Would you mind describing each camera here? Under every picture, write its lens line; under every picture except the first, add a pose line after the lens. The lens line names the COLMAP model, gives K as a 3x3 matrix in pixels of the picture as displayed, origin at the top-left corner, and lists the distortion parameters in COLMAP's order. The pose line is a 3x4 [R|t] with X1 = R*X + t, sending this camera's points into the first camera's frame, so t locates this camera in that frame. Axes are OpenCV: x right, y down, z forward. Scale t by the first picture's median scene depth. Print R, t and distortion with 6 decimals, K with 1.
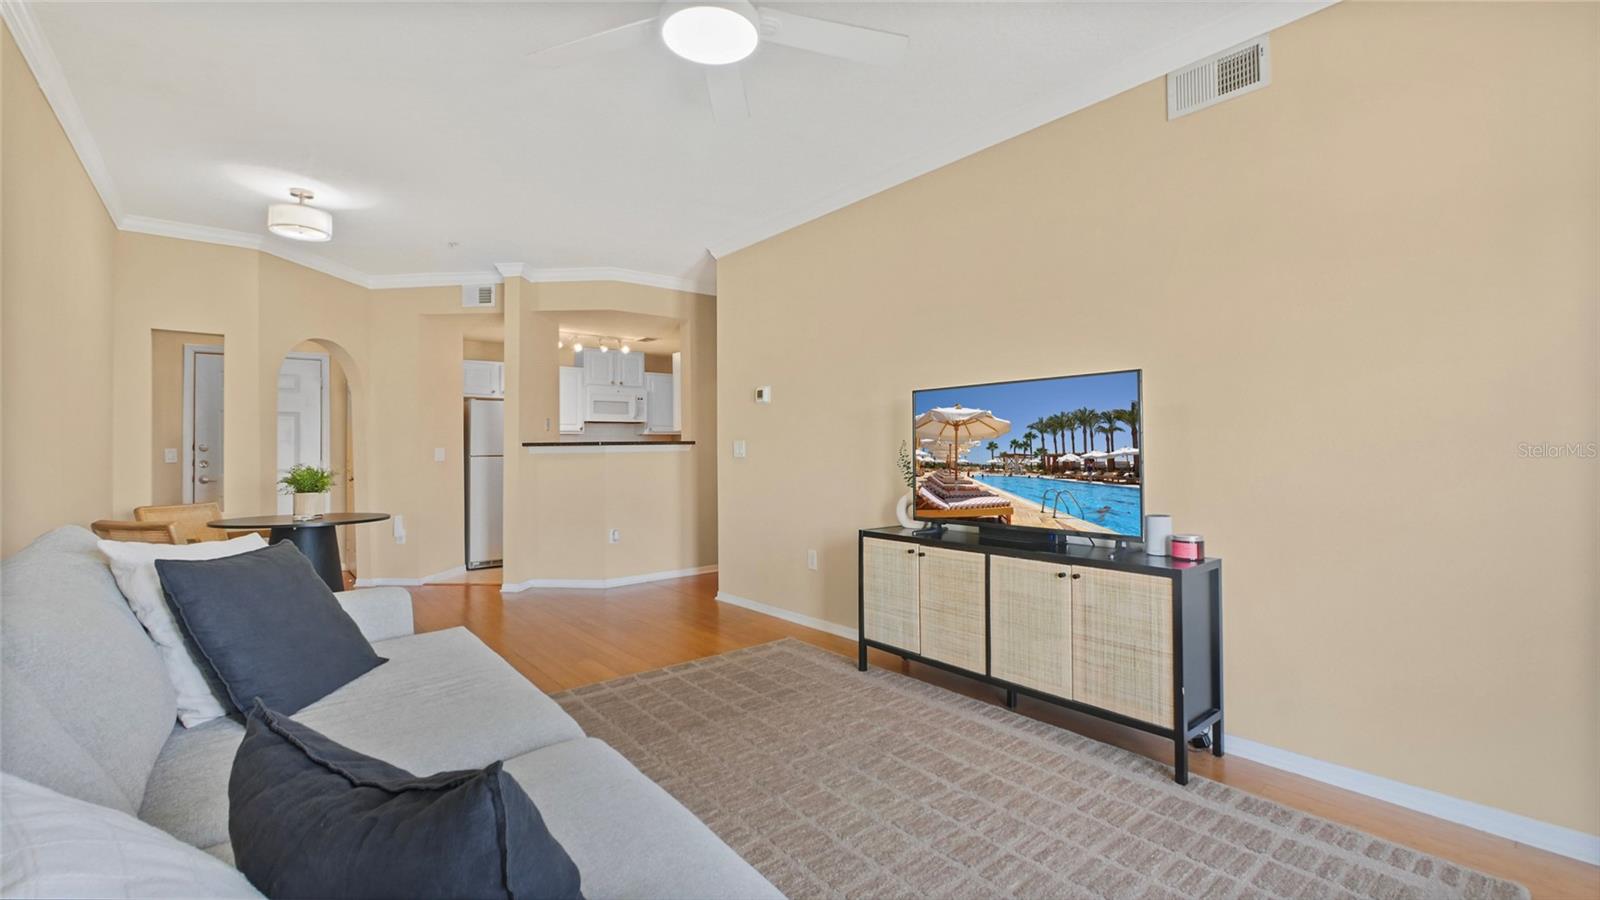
lens RADIAL K [[674.4, 0, 798.5], [0, 674.4, 433.9], [0, 0, 1]] dist [-0.011574, 0.000208]
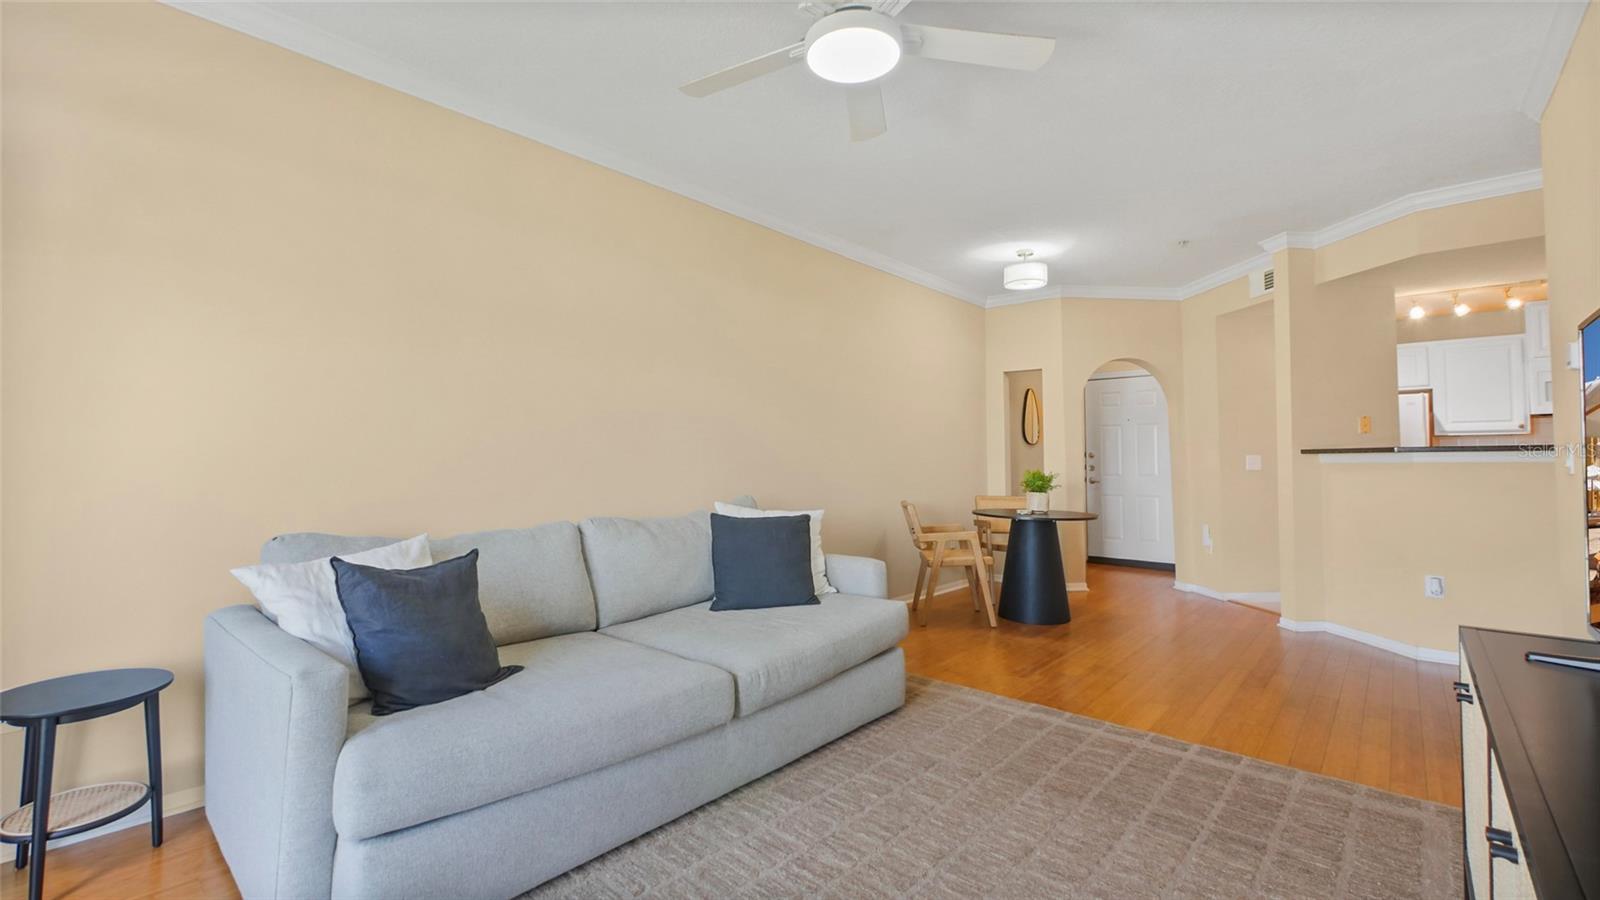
lens RADIAL K [[680.7, 0, 800.0], [0, 680.7, 433.2], [0, 0, 1]] dist [-0.003853, 0.000115]
pose [[0.147715, -0.030486, -0.988560, 0.591336], [0.020882, 0.999398, -0.027700, 0.006642], [0.988810, -0.016551, 0.148262, 0.520726]]
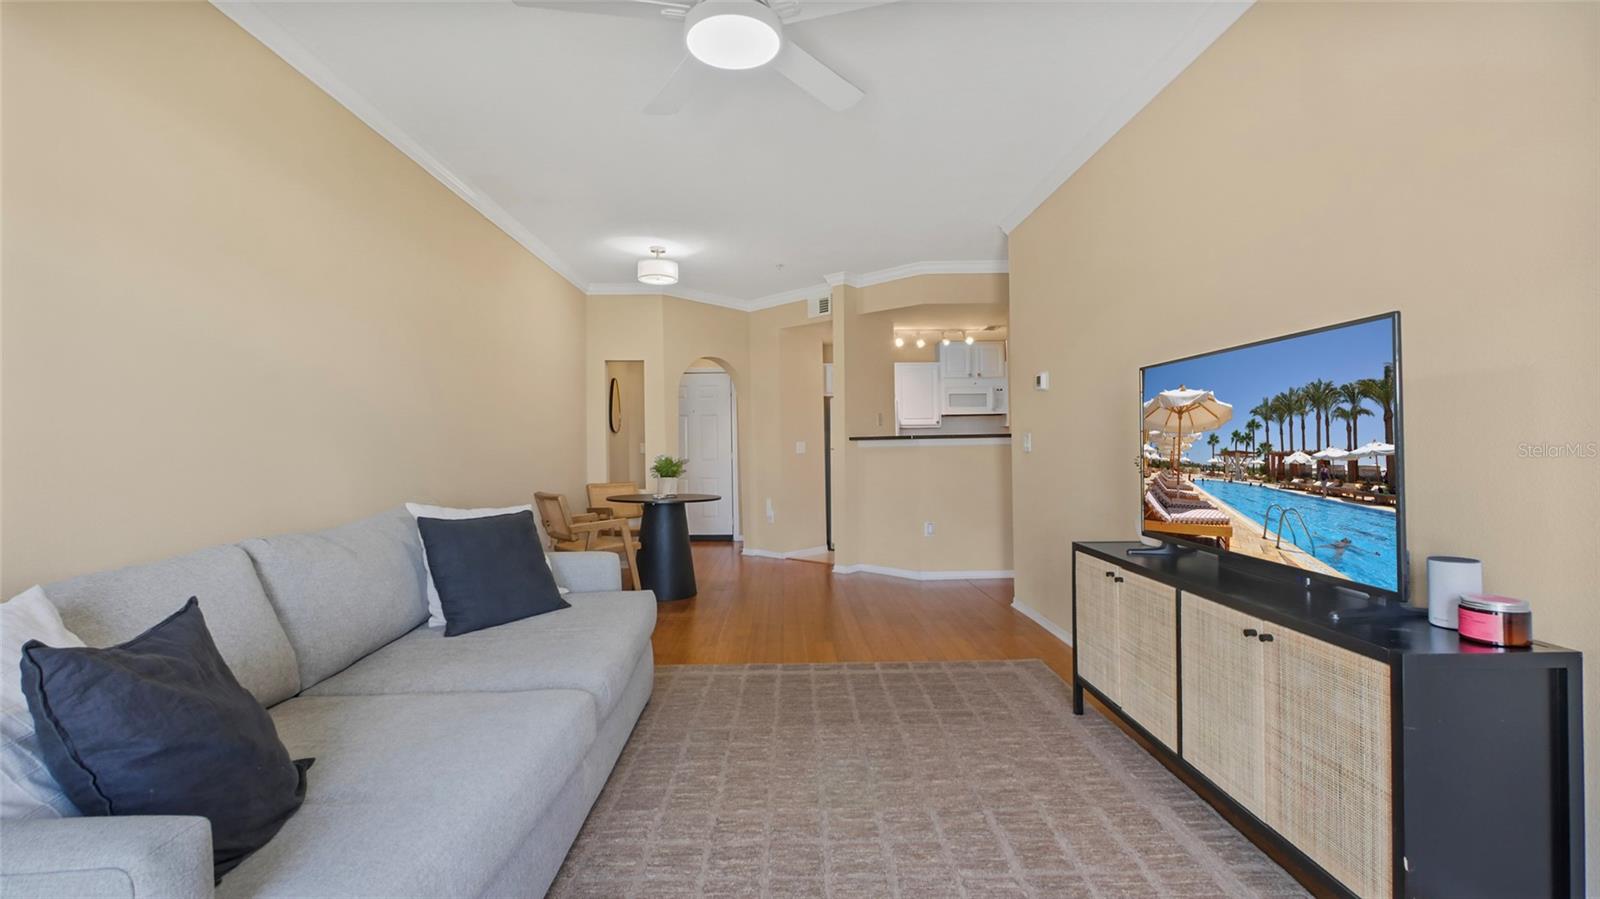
lens RADIAL K [[680.7, 0, 800.0], [0, 680.7, 432.7], [0, 0, 1]] dist [-0.003853, 0.000115]
pose [[0.782267, -0.011548, -0.622837, 0.401350], [0.018260, 0.999824, 0.004395, -0.000523], [0.622676, -0.014811, 0.782340, 0.168140]]
